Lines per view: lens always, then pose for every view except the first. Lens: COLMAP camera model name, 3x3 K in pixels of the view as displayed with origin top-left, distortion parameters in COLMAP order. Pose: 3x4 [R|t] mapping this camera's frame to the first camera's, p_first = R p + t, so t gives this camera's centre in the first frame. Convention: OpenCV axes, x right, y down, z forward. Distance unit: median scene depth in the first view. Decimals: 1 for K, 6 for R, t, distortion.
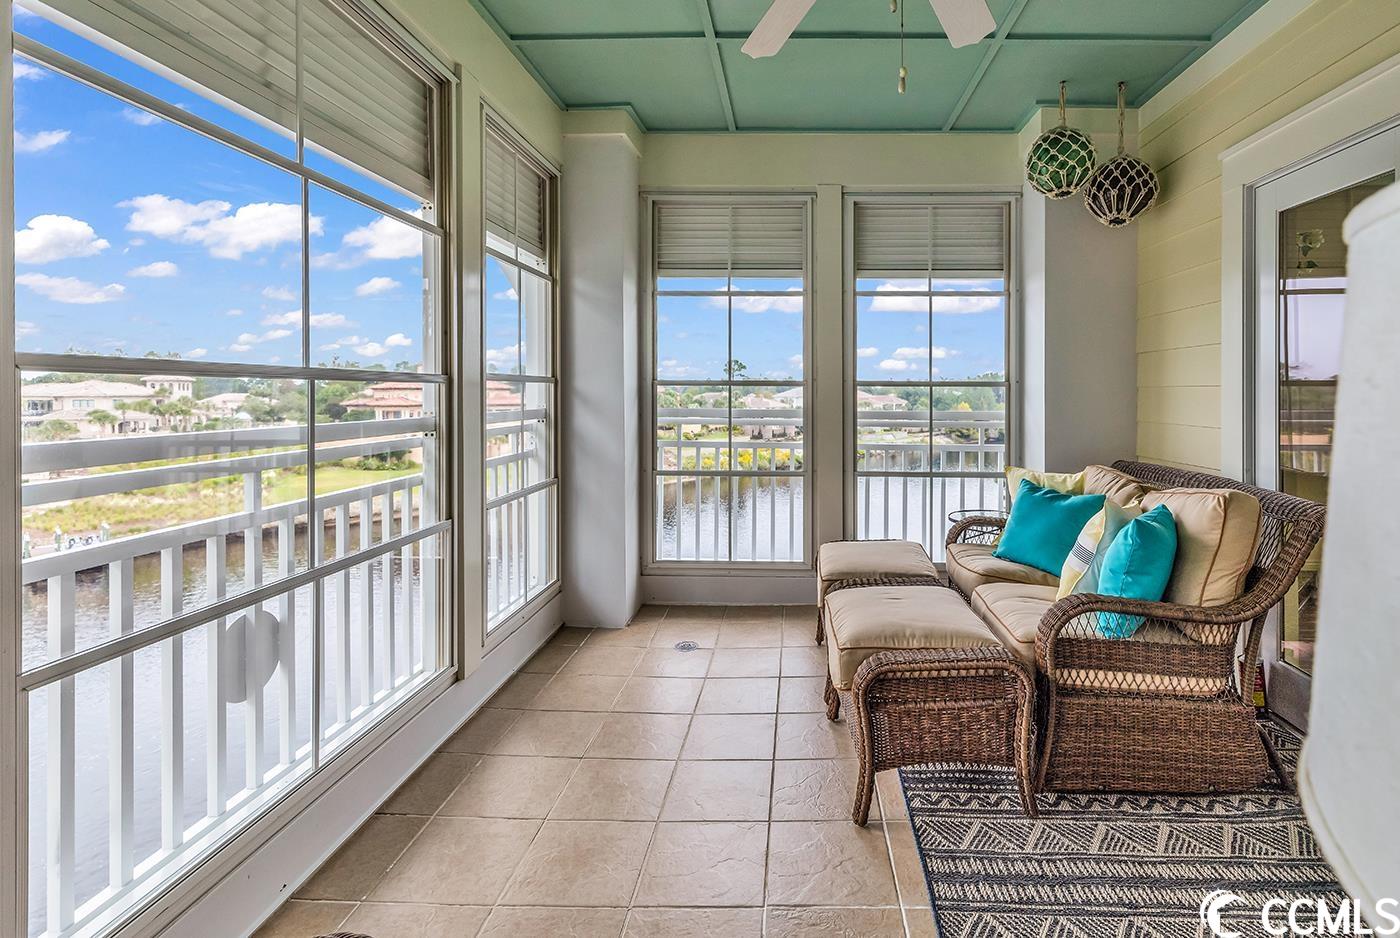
lens RADIAL K [[675.6, 0, 810.6], [0, 675.6, 399.4], [0, 0, 1]] dist [0.009697, -0.003797]
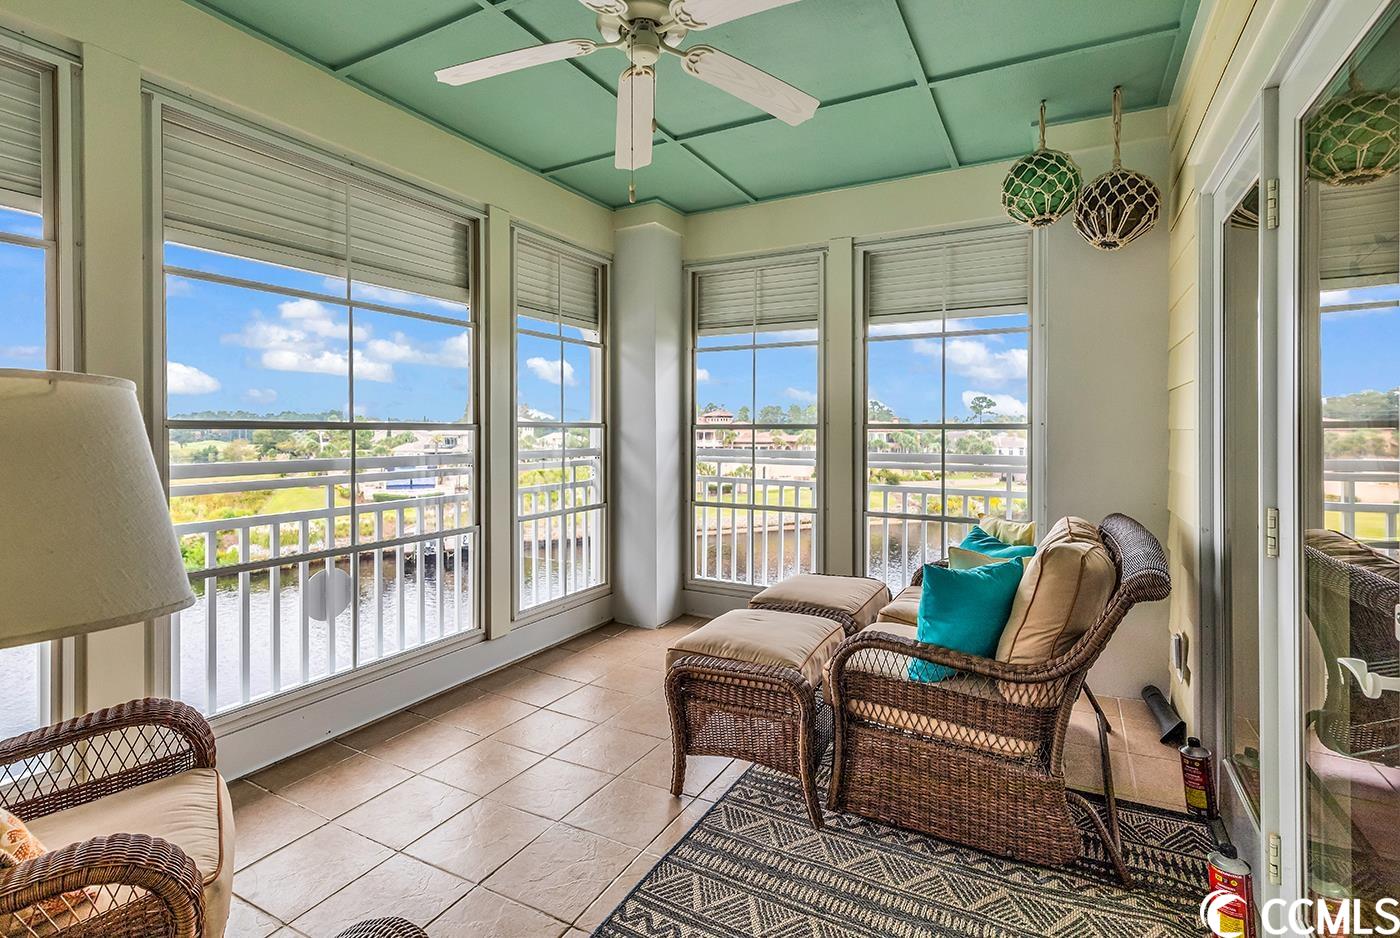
lens RADIAL K [[675.6, 0, 731.3], [0, 675.6, 437.9], [0, 0, 1]] dist [0.009697, -0.003797]
pose [[0.889626, 0.003768, -0.456675, 0.415173], [-0.003878, 0.999992, 0.000695, -0.006966], [0.456674, 0.001153, 0.889634, -0.018801]]
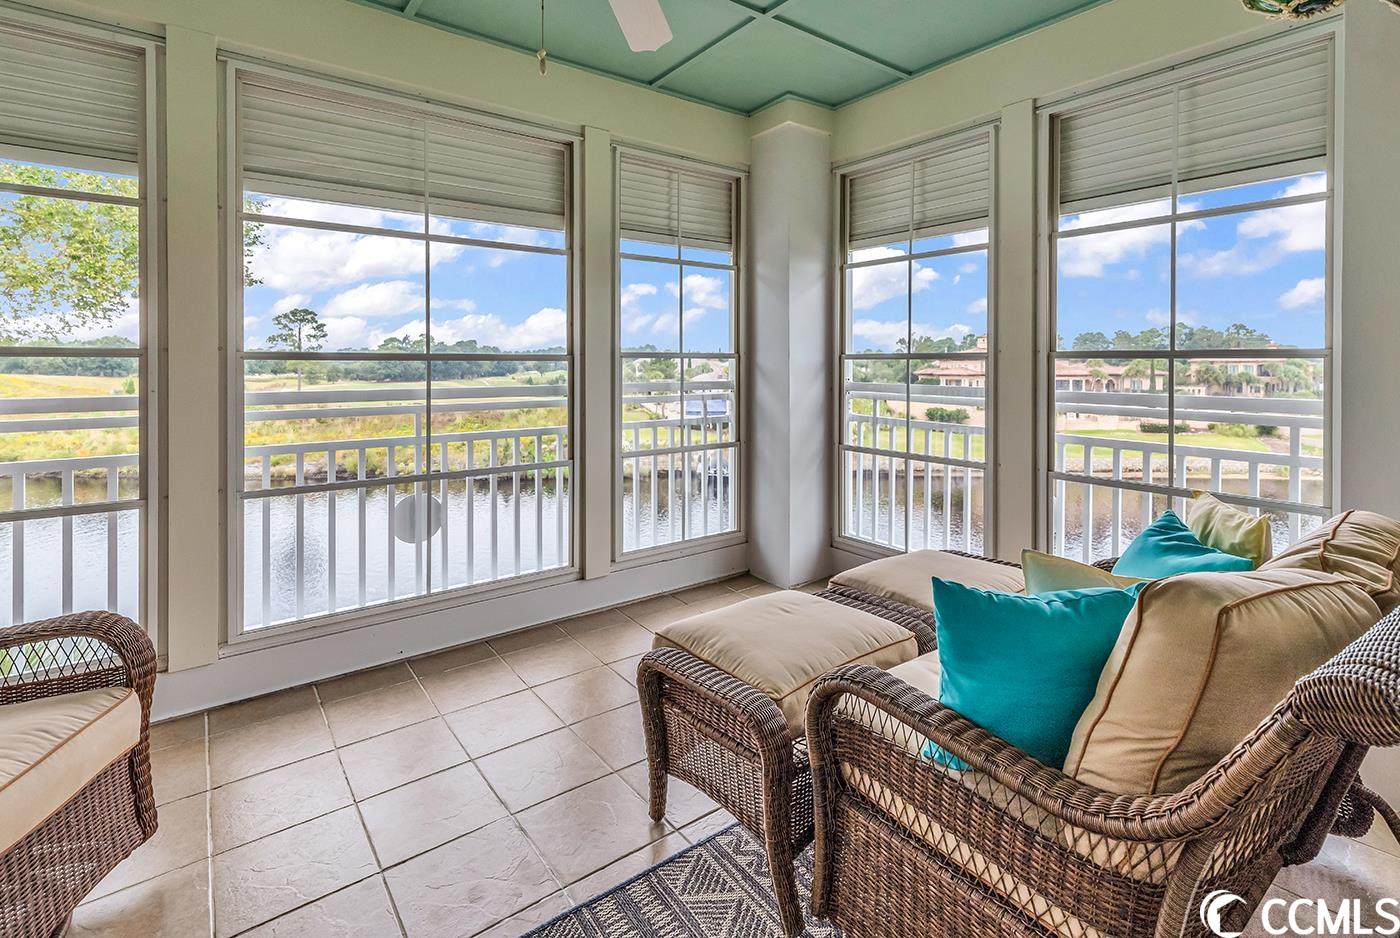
lens RADIAL K [[675.6, 0, 716.4], [0, 675.6, 369.6], [0, 0, 1]] dist [0.009697, -0.003797]
pose [[0.601157, 0.006630, -0.799103, 0.519825], [-0.006373, 0.999974, 0.003501, -0.008744], [0.799106, 0.002988, 0.601183, 0.284370]]
